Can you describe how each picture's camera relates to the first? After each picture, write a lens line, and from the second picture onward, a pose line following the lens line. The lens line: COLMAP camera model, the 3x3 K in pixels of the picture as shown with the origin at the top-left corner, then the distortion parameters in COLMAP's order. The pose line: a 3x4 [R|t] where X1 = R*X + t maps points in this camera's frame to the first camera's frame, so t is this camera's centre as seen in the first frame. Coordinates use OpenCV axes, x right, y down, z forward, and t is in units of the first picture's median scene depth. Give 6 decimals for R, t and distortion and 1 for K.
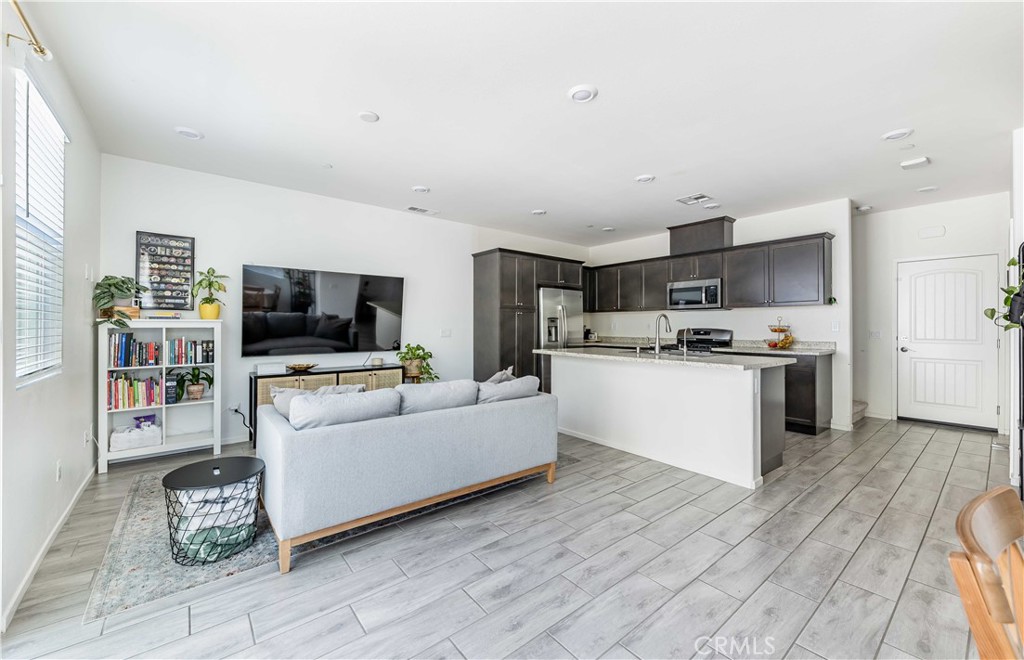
lens RADIAL K [[383.2, 0, 499.7], [0, 383.2, 323.9], [0, 0, 1]] dist [0.001792, -0.000415]
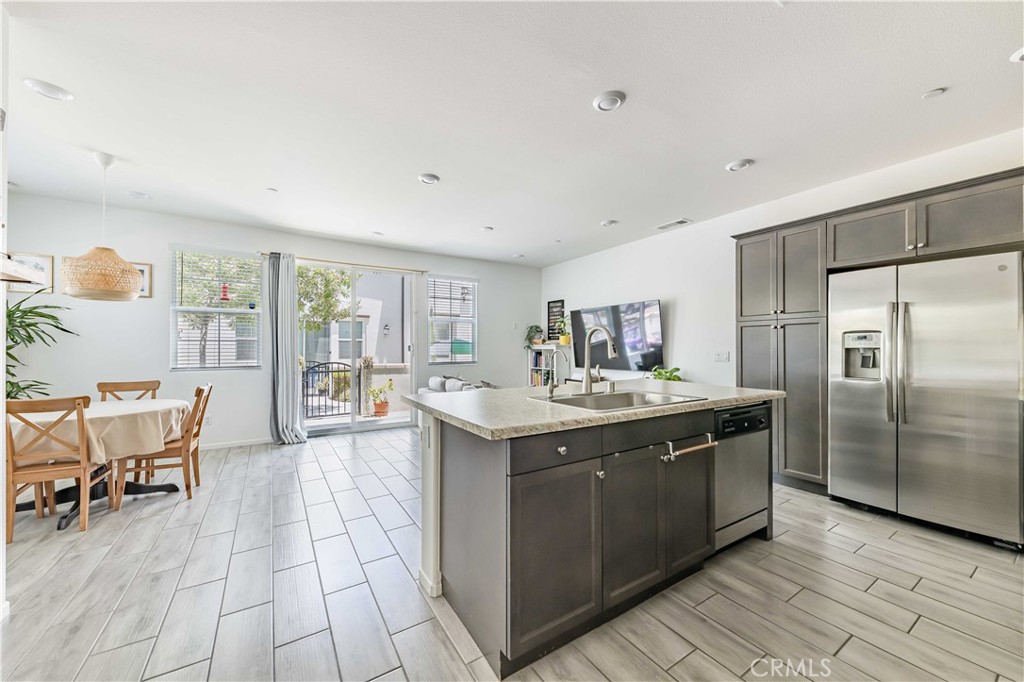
lens RADIAL K [[368.6, 0, 506.0], [0, 368.6, 346.6], [0, 0, 1]] dist [-0.001033, -0.000309]
pose [[-0.081102, -0.005928, -0.996688, 0.871376], [0.005682, 0.999963, -0.006410, 0.006373], [0.996690, -0.006183, -0.081065, 0.798926]]
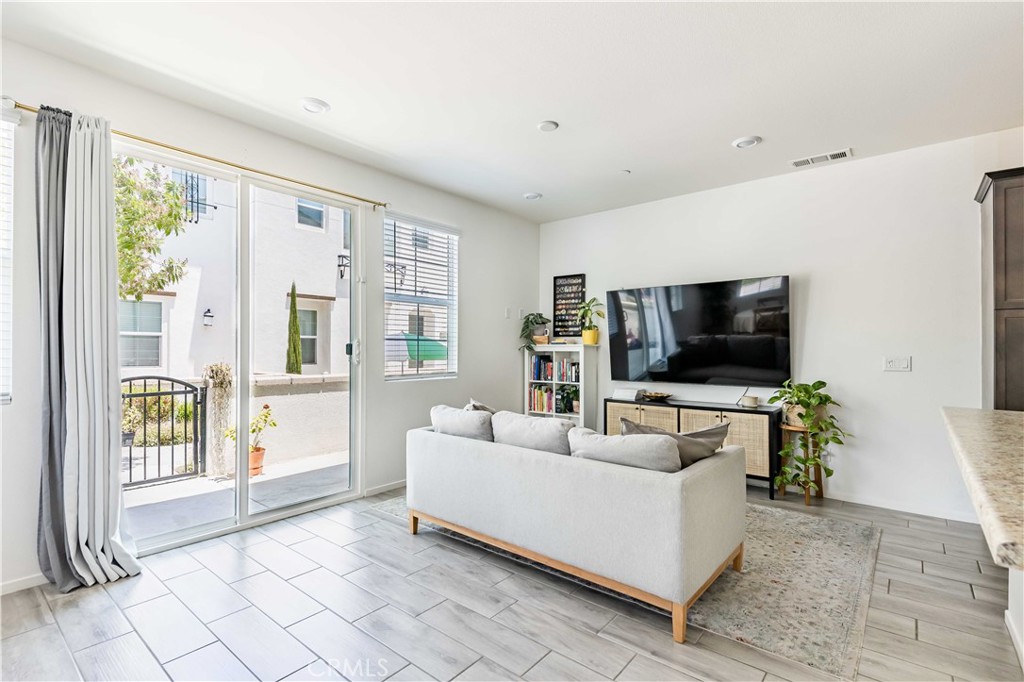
lens RADIAL K [[480.5, 0, 514.1], [0, 480.5, 348.1], [0, 0, 1]] dist [0.014943, -0.013947]
pose [[0.226128, -0.003601, -0.974091, 0.513556], [0.002394, 0.999992, -0.003141, 0.003304], [0.974095, -0.001622, 0.226135, 0.429417]]
